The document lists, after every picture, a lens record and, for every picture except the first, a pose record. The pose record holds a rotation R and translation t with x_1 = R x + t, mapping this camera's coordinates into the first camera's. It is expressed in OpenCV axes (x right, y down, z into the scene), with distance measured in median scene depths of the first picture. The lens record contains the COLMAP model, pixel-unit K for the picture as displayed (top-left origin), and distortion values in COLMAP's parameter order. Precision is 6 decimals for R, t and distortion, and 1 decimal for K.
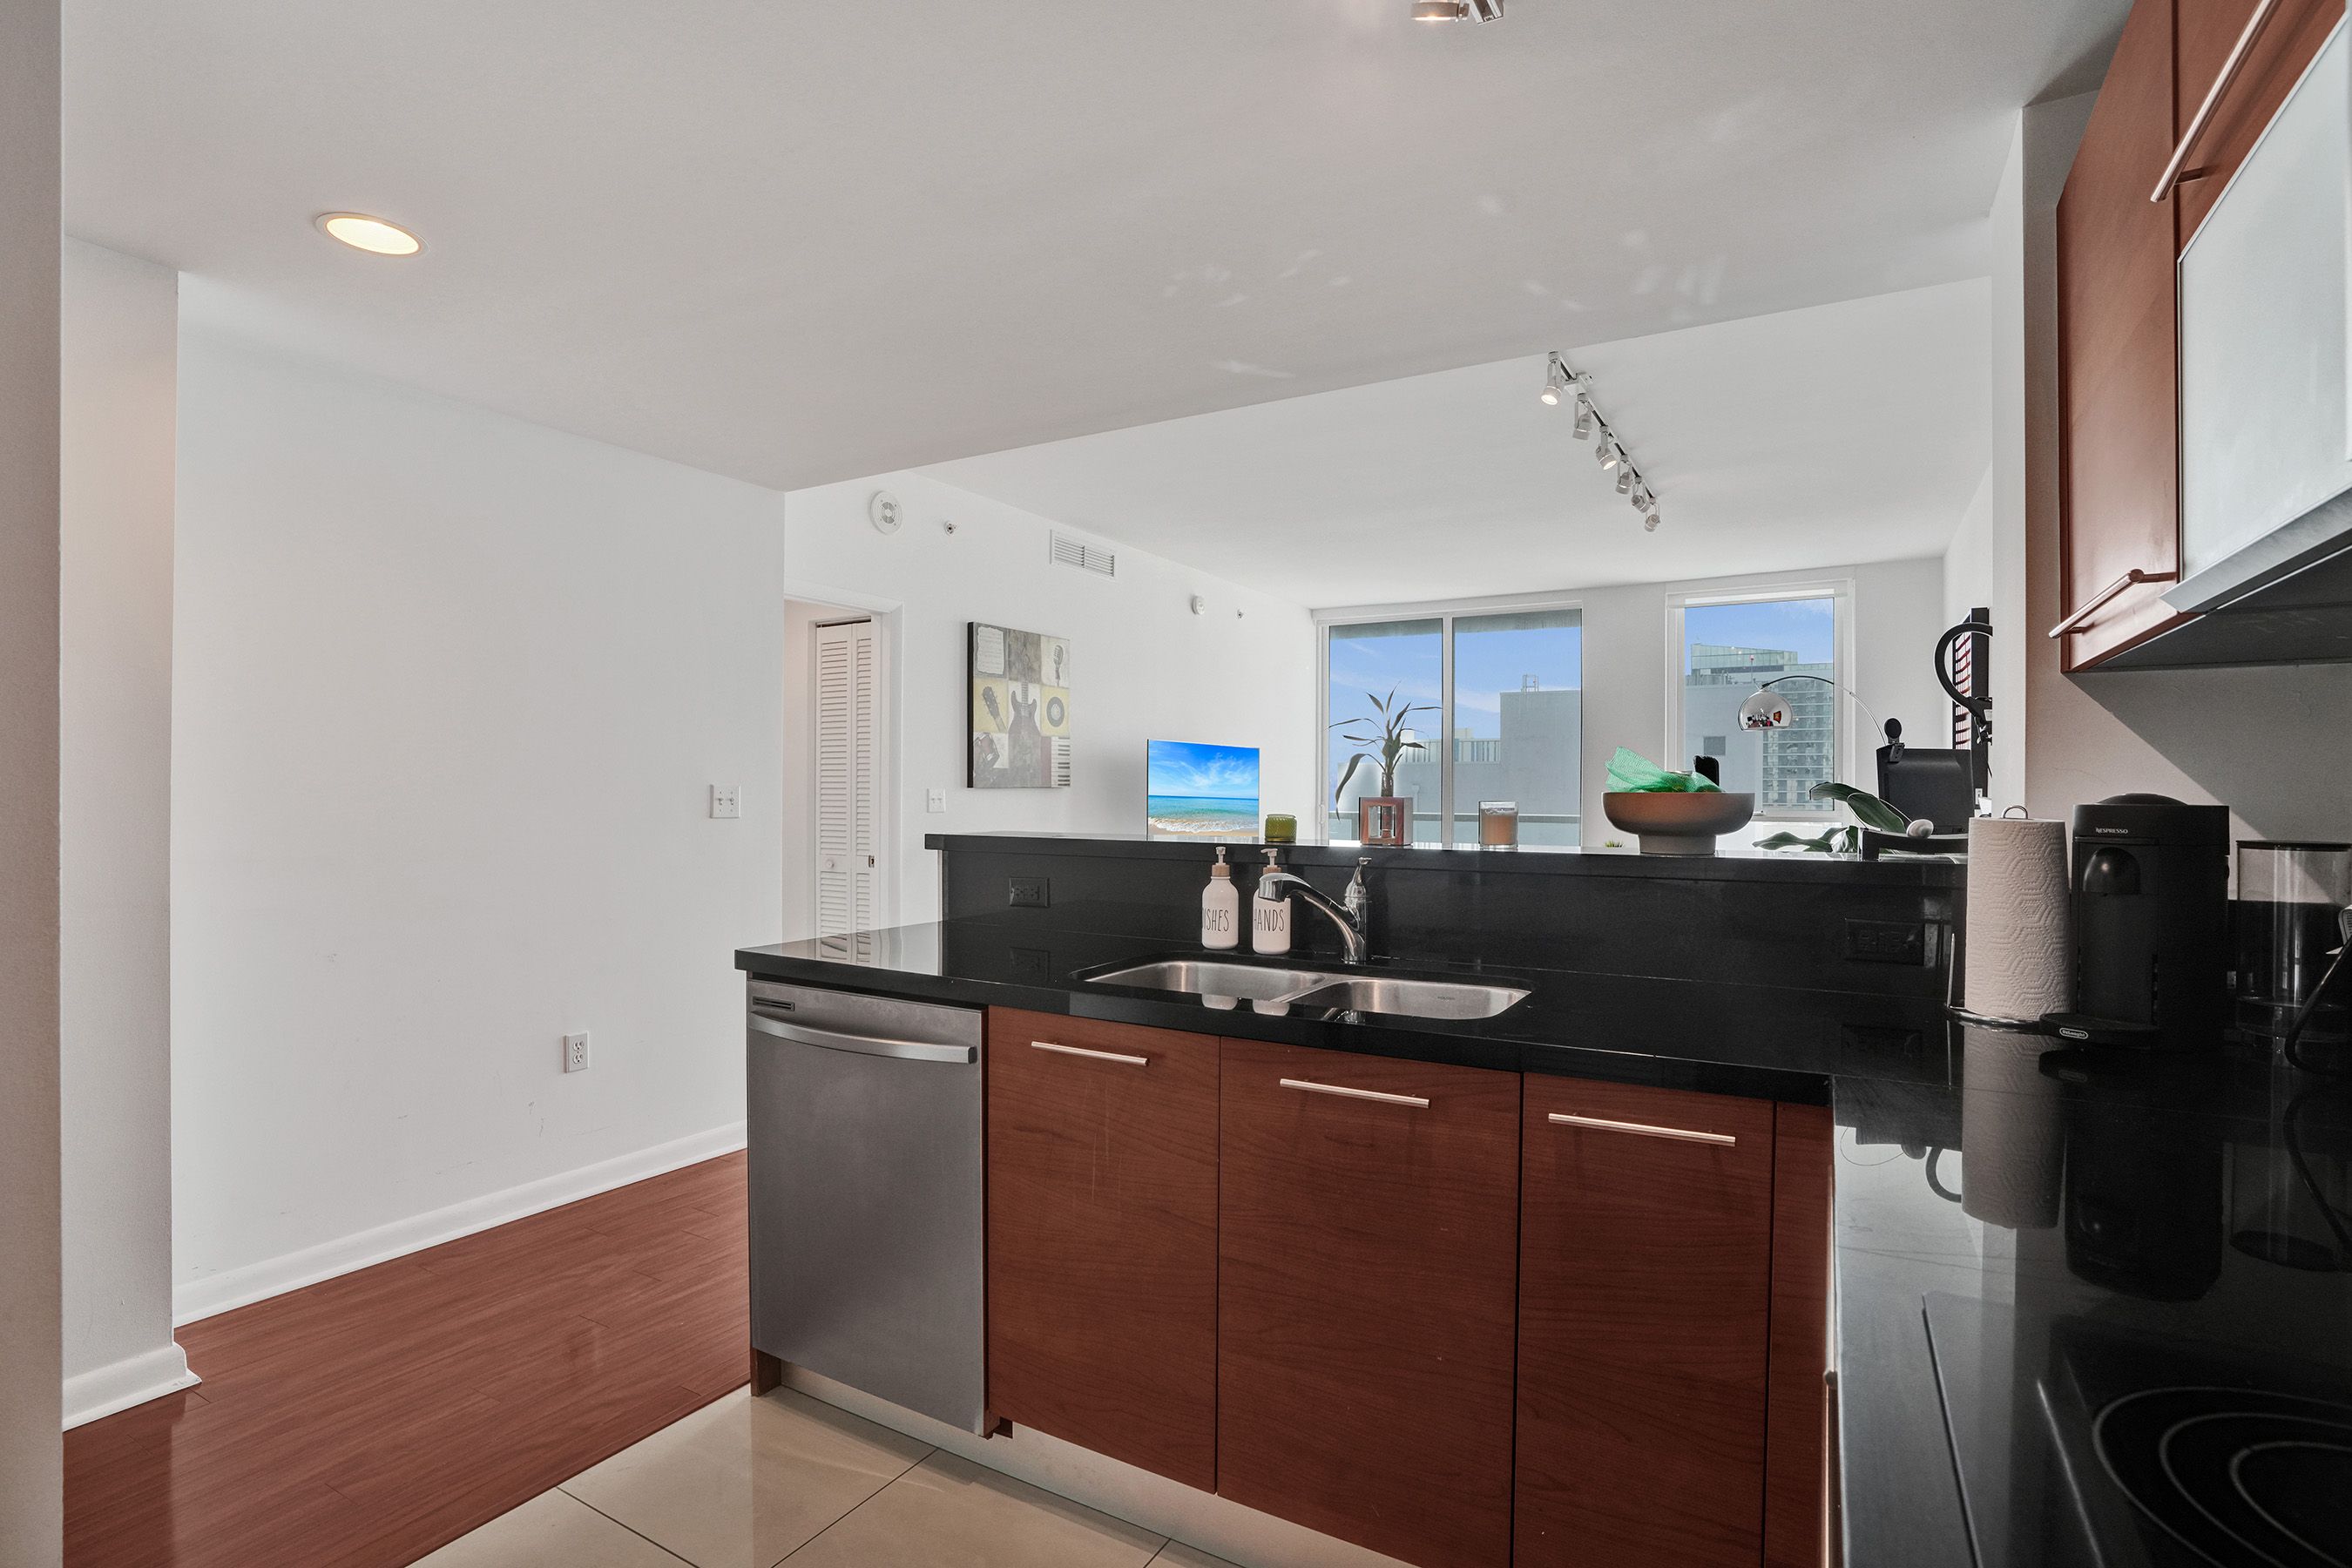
lens RADIAL K [[1155.1, 0, 1179.7], [0, 1155.1, 793.2], [0, 0, 1]] dist [-0.046781, 0.000297]
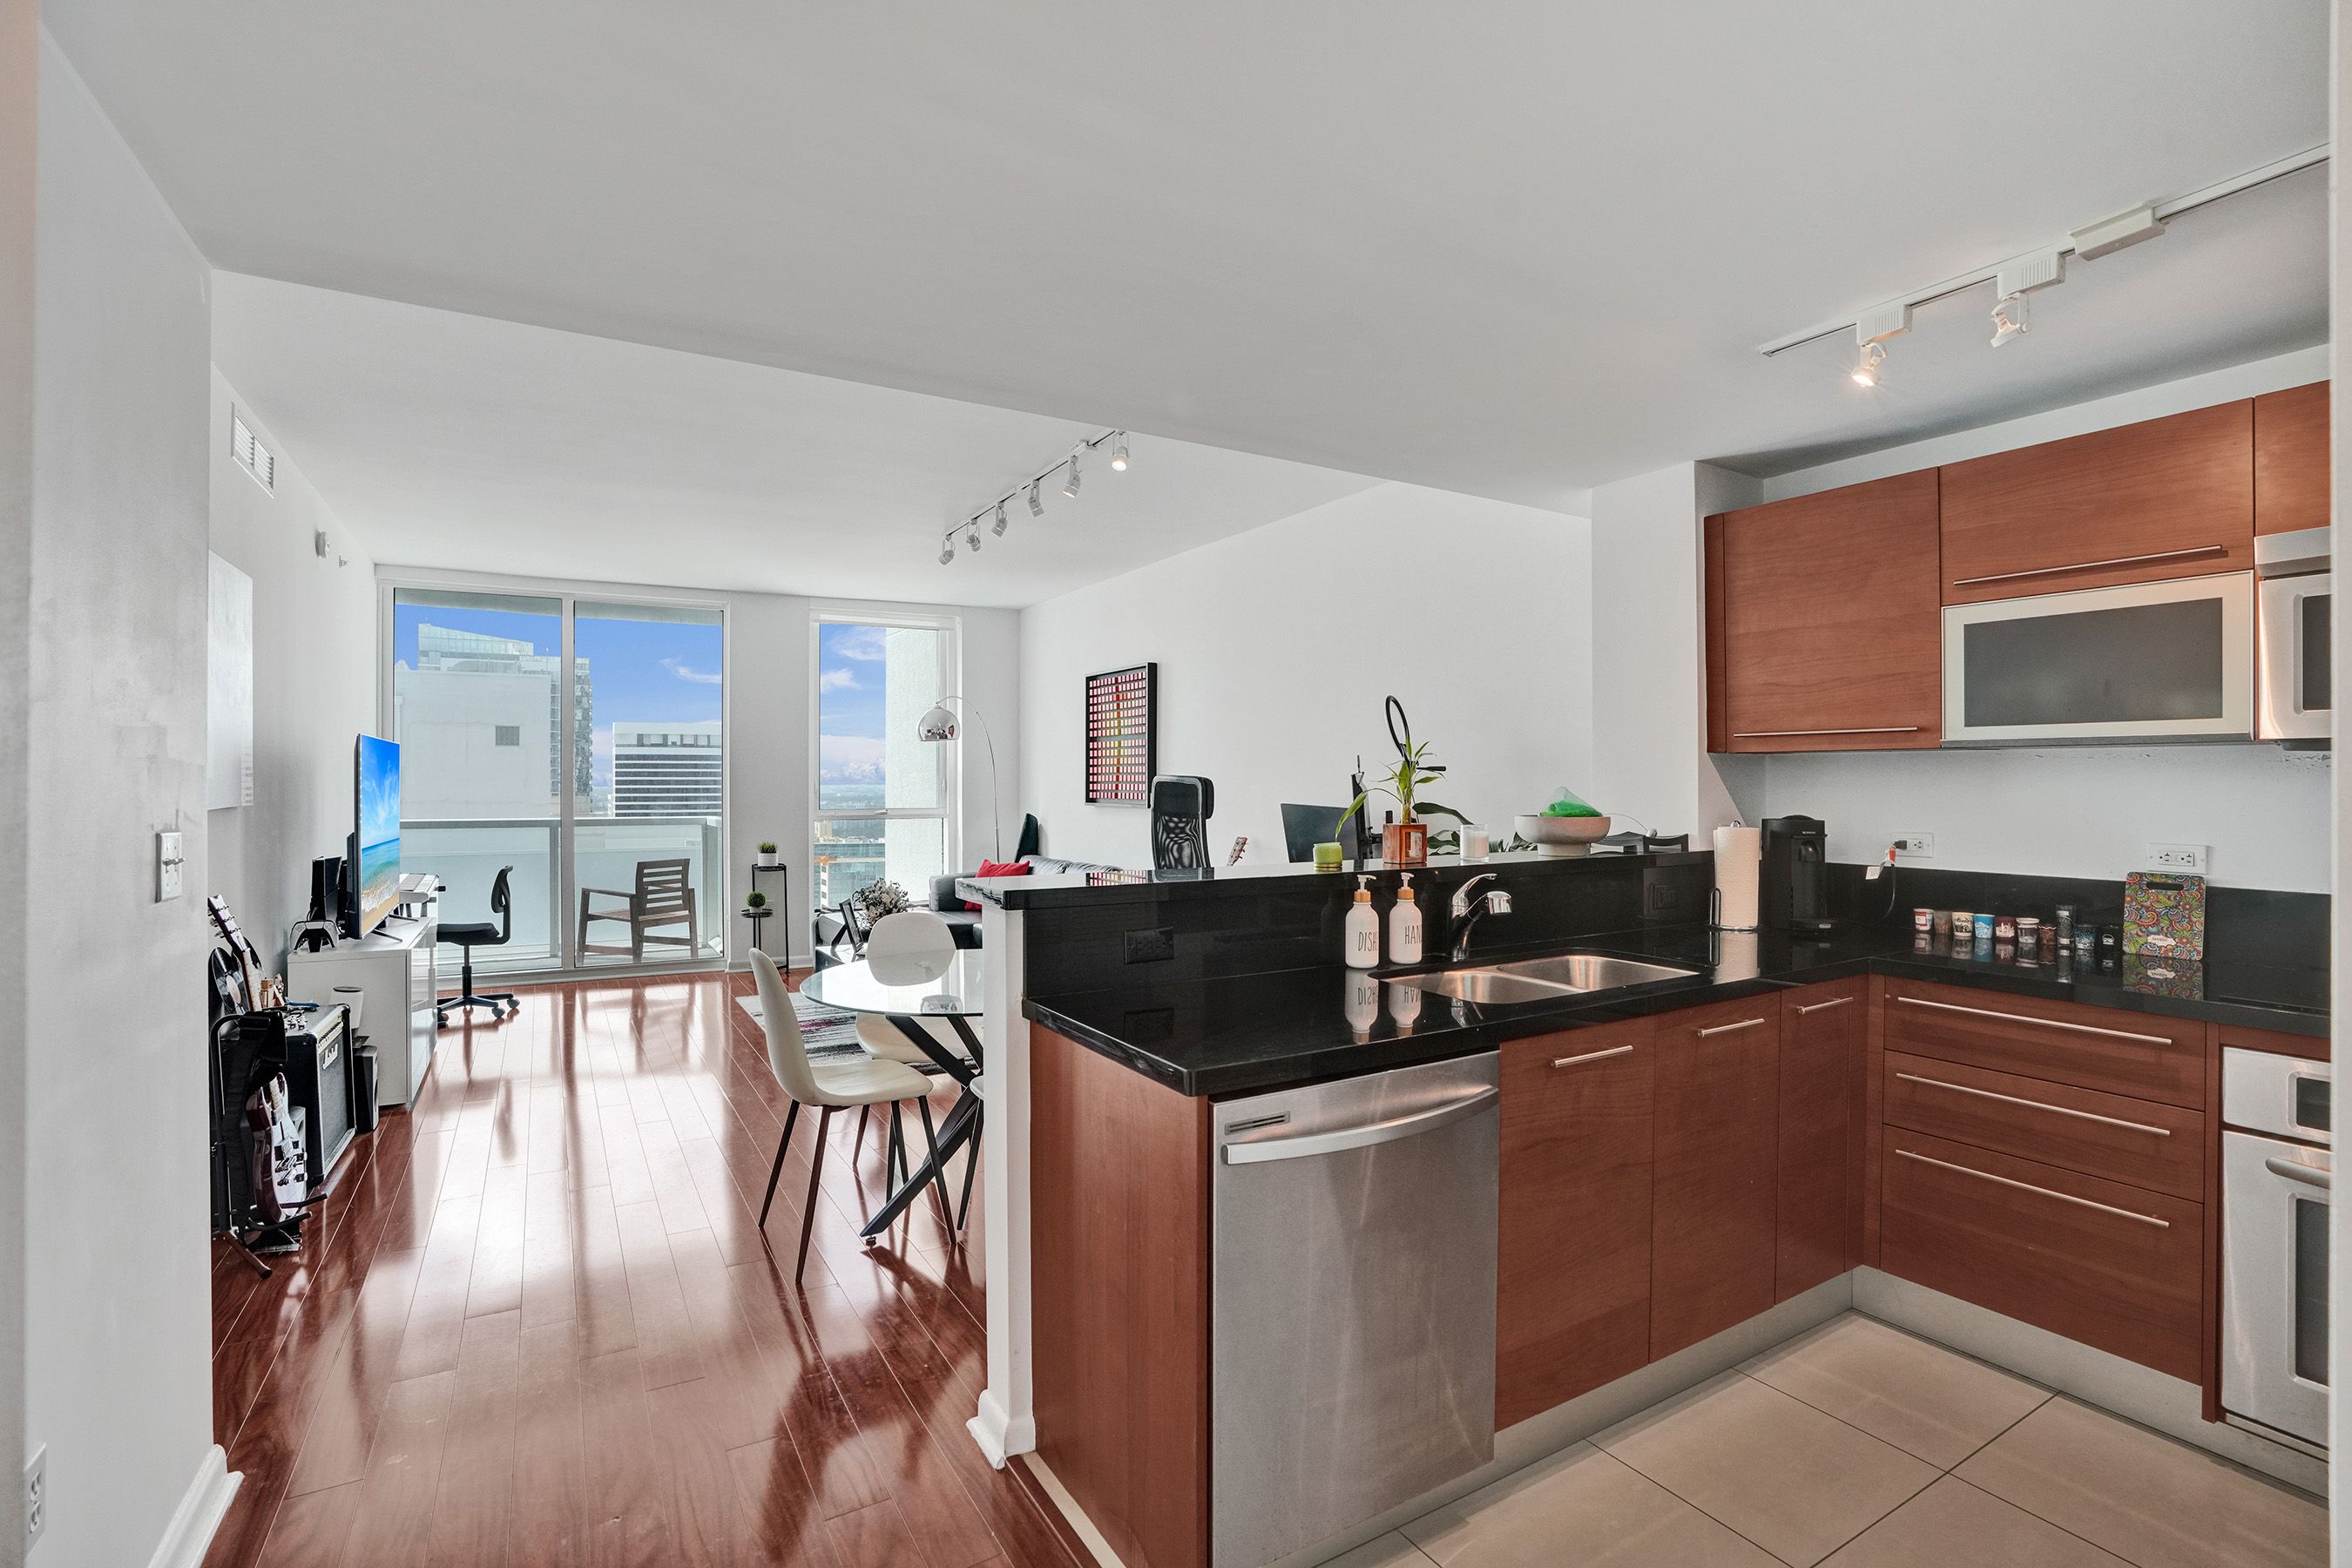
lens RADIAL K [[1116.7, 0, 1185.4], [0, 1116.7, 770.2], [0, 0, 1]] dist [-0.012937, 0.000020]
pose [[0.492929, 0.001287, 0.870069, -0.996415], [0.006143, 0.999969, -0.004960, -0.051607], [-0.870048, 0.007789, 0.492906, 0.607761]]
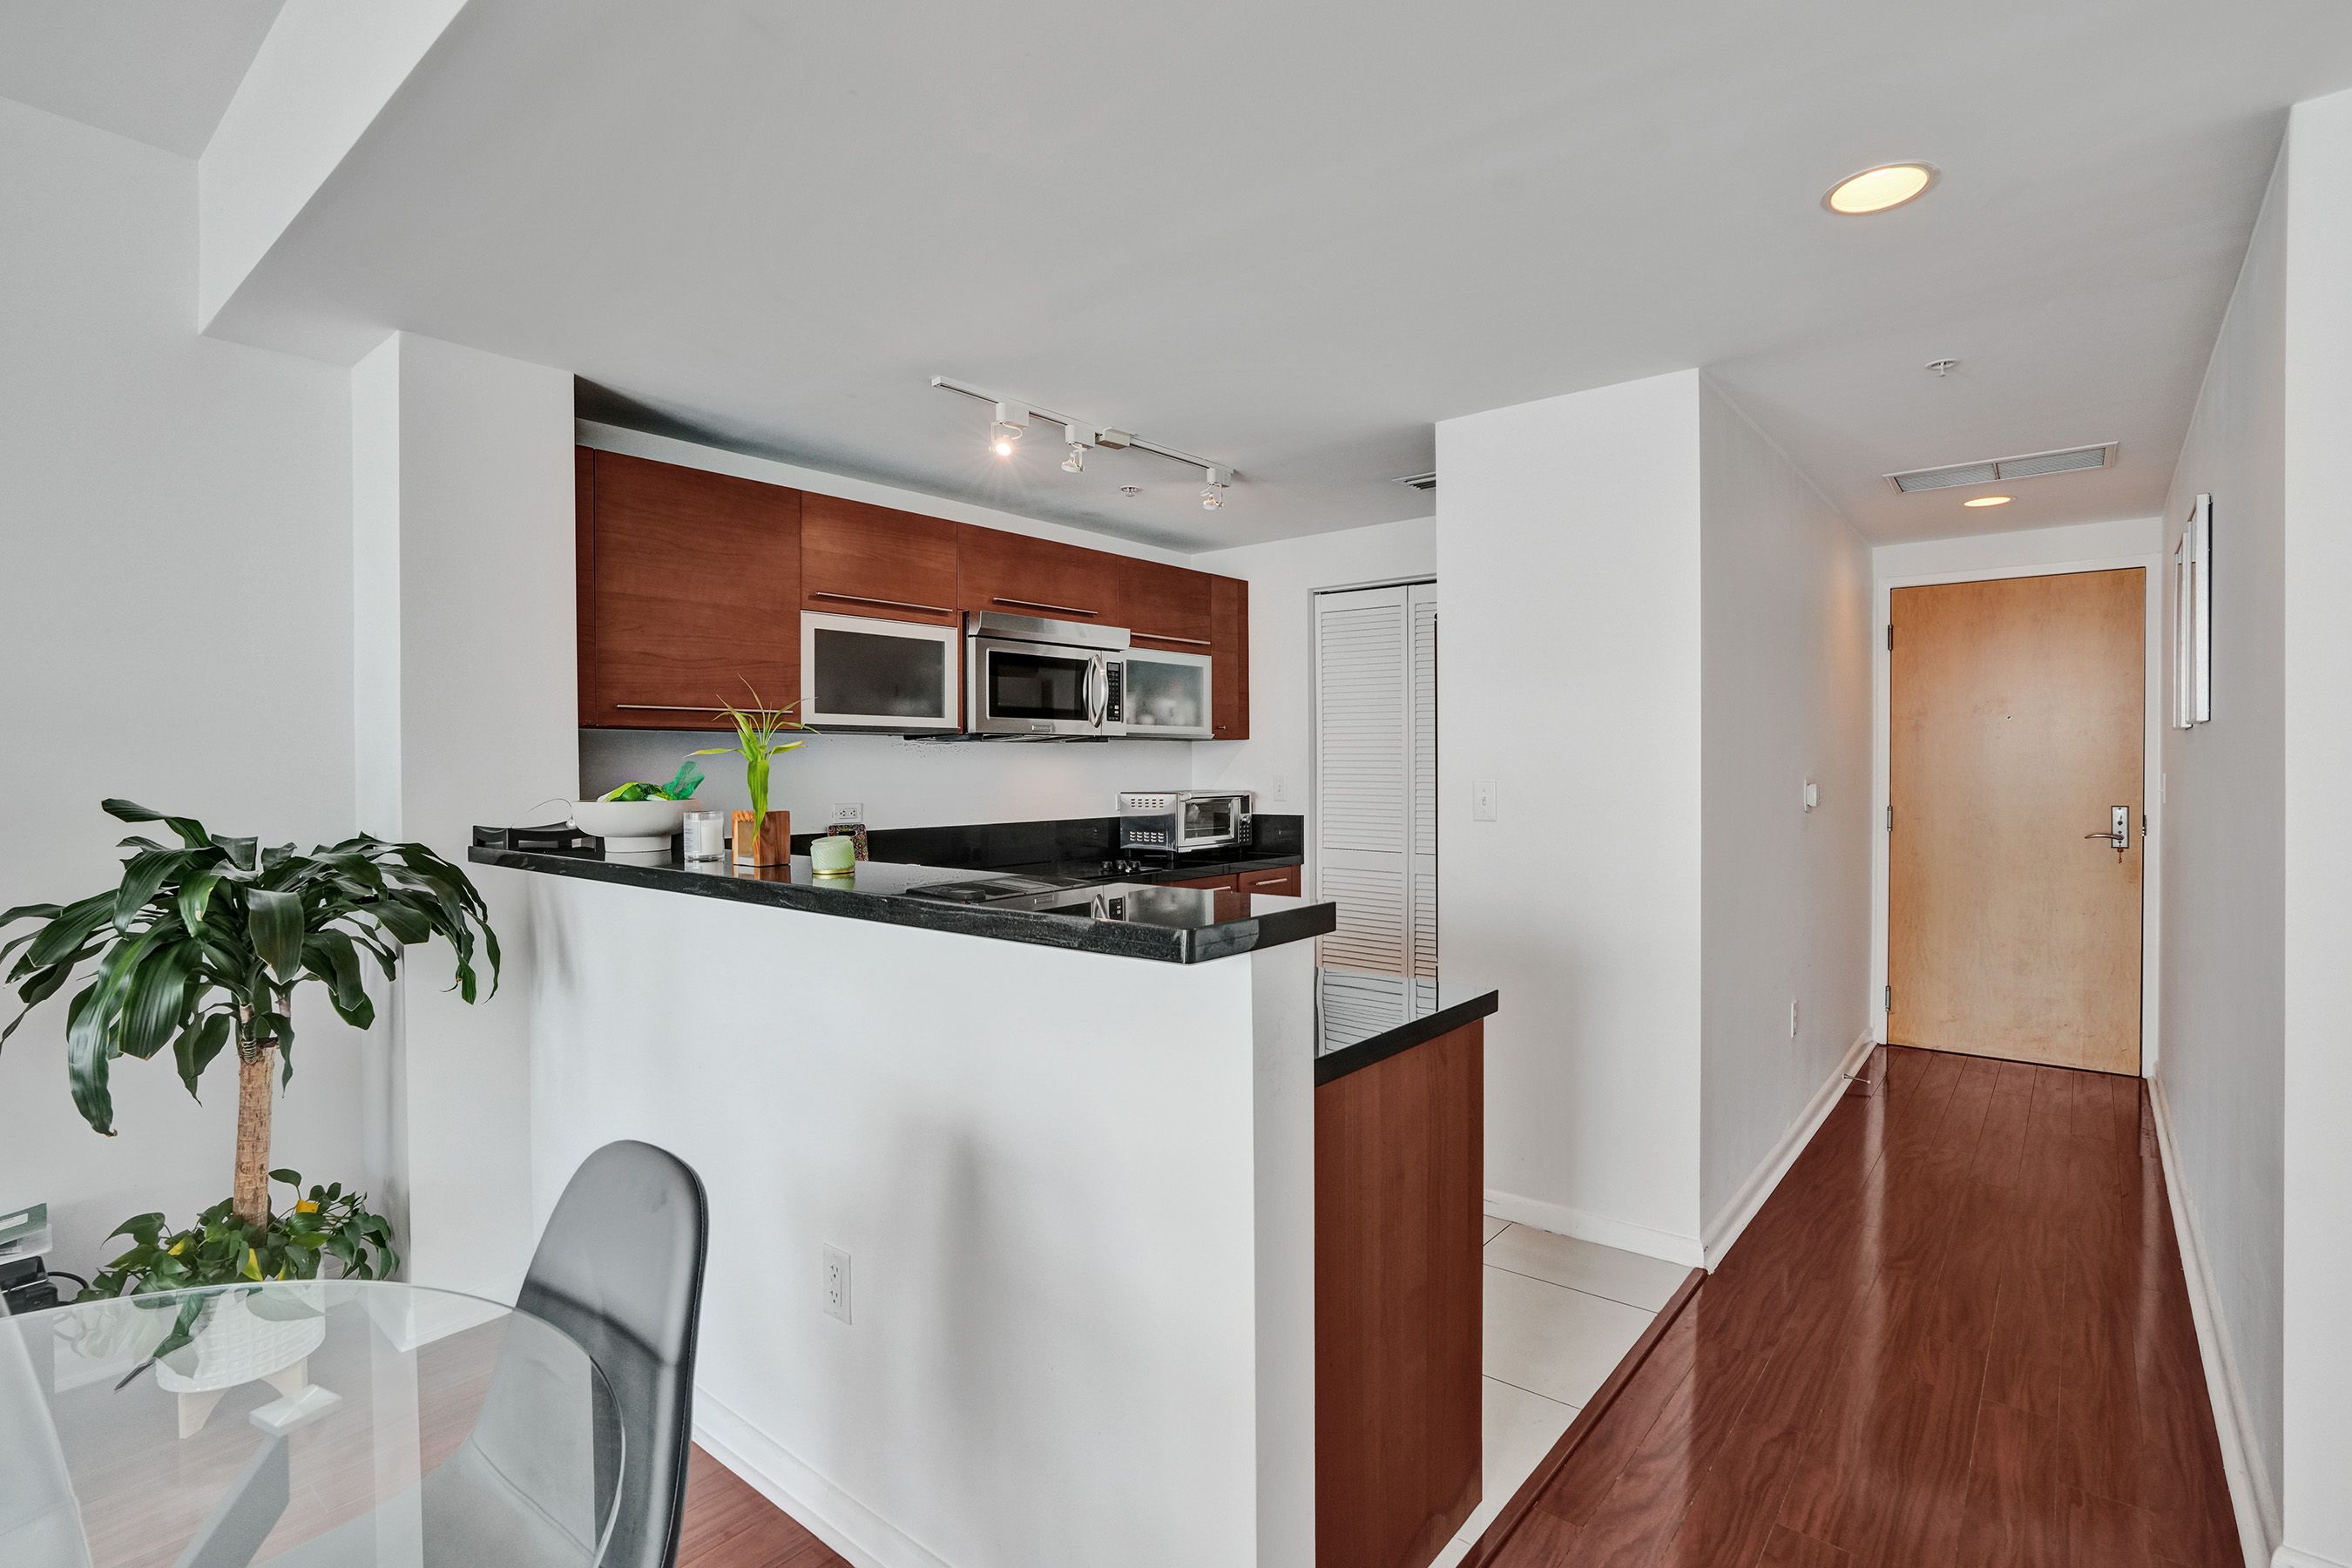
lens RADIAL K [[1116.7, 0, 1185.4], [0, 1116.7, 770.2], [0, 0, 1]] dist [-0.012937, 0.000020]
pose [[-0.985441, 0.003350, 0.169982, -0.269773], [0.004764, 0.999957, 0.007914, -0.034294], [-0.169949, 0.008609, -0.985415, 1.807238]]
